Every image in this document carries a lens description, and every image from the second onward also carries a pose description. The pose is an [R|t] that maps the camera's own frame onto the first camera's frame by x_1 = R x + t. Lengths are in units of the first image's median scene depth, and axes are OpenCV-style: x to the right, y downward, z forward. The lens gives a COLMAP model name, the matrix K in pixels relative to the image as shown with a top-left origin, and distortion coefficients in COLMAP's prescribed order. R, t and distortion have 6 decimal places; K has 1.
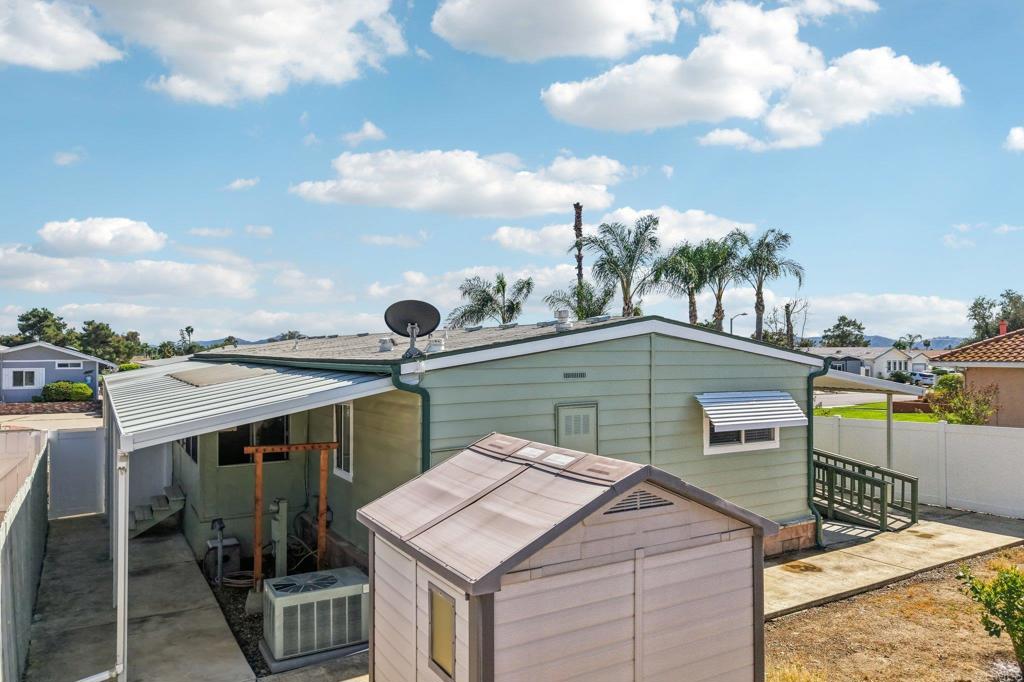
lens RADIAL K [[683.1, 0, 512.0], [0, 683.1, 341.0], [0, 0, 1]] dist [0.030080, -0.028945]
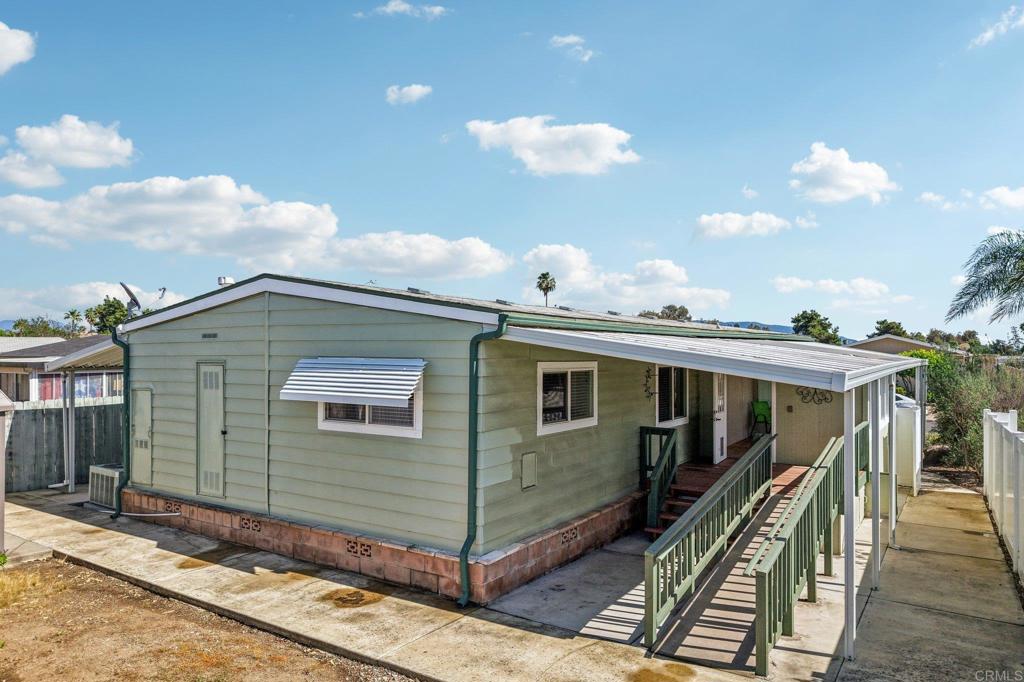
lens RADIAL K [[683.1, 0, 512.0], [0, 683.1, 341.0], [0, 0, 1]] dist [0.030080, -0.028945]
pose [[0.444417, -0.013059, -0.895725, 1.139593], [0.012196, 0.999889, -0.008527, 0.064507], [0.895737, -0.007135, 0.444527, 0.820322]]
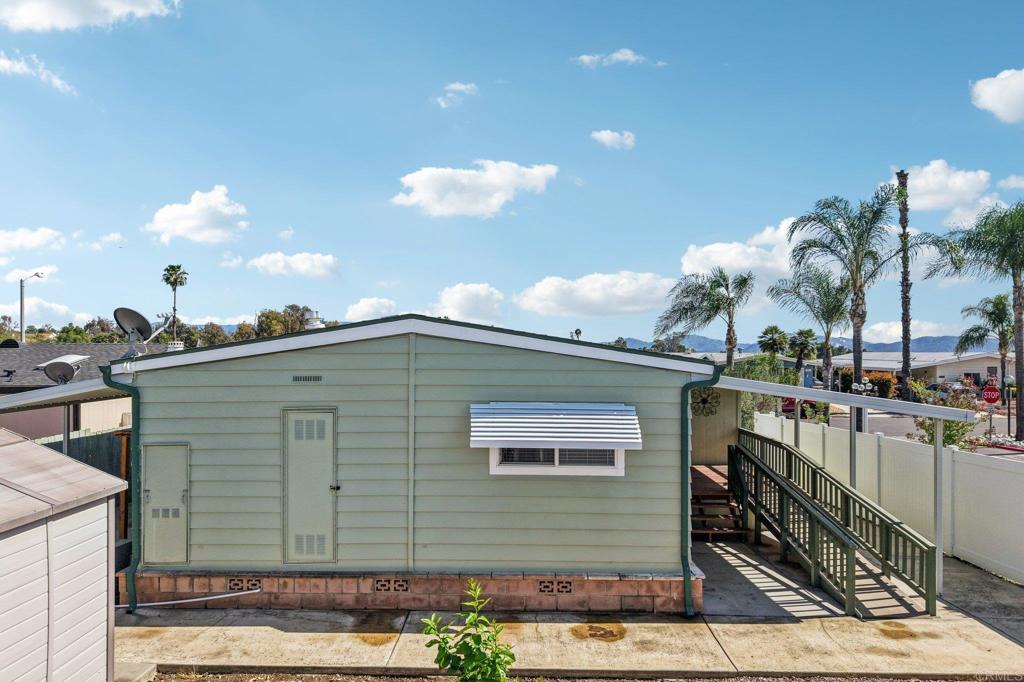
lens RADIAL K [[683.1, 0, 512.0], [0, 683.1, 341.0], [0, 0, 1]] dist [0.030080, -0.028945]
pose [[0.850590, -0.006795, -0.525786, 0.738729], [0.007527, 0.999971, -0.000747, -0.000284], [0.525776, -0.003322, 0.850617, 0.283148]]
